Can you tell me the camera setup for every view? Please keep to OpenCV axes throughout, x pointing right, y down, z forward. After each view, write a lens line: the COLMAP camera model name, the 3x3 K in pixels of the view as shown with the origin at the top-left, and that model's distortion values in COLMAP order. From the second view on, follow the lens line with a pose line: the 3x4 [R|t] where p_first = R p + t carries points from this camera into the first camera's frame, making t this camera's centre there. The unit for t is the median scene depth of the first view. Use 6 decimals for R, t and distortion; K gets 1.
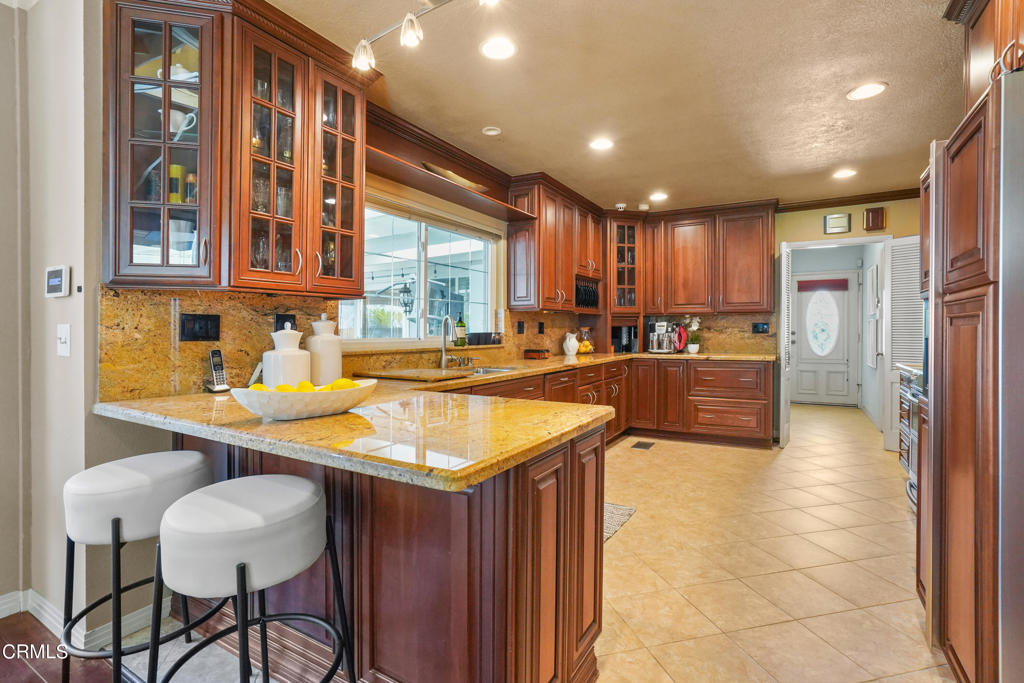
lens RADIAL K [[494.3, 0, 510.6], [0, 494.3, 334.9], [0, 0, 1]] dist [-0.001854, 0.000946]
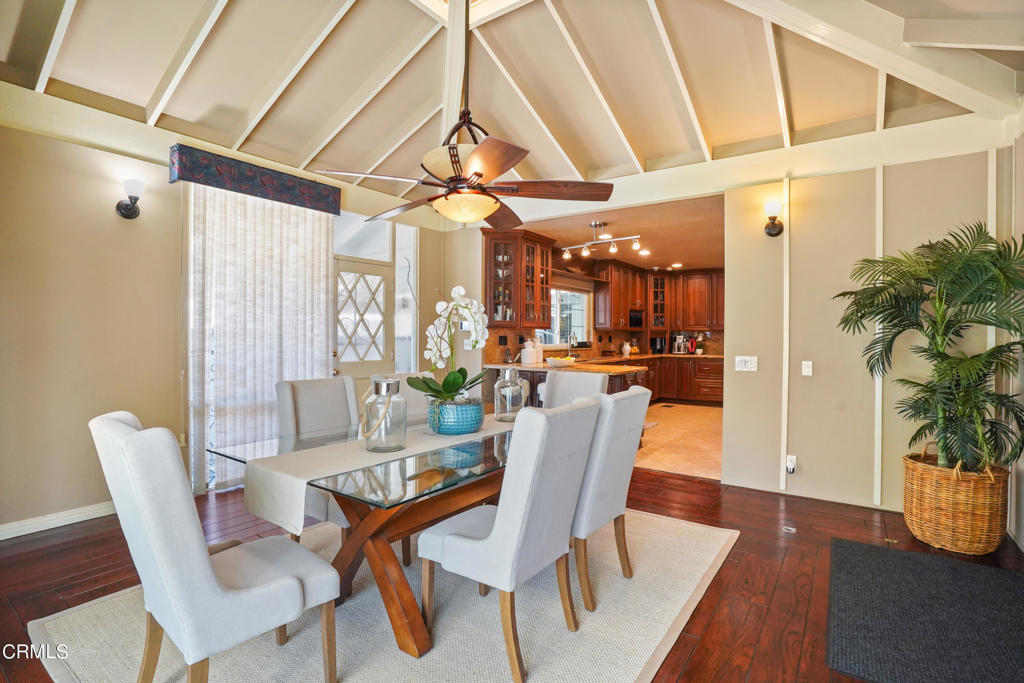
lens RADIAL K [[494.3, 0, 510.6], [0, 494.3, 334.9], [0, 0, 1]] dist [-0.001854, 0.000946]
pose [[0.996625, 0.006149, -0.081862, -0.141770], [-0.007043, 0.999919, -0.010636, -0.006859], [0.081790, 0.011177, 0.996587, -0.770822]]
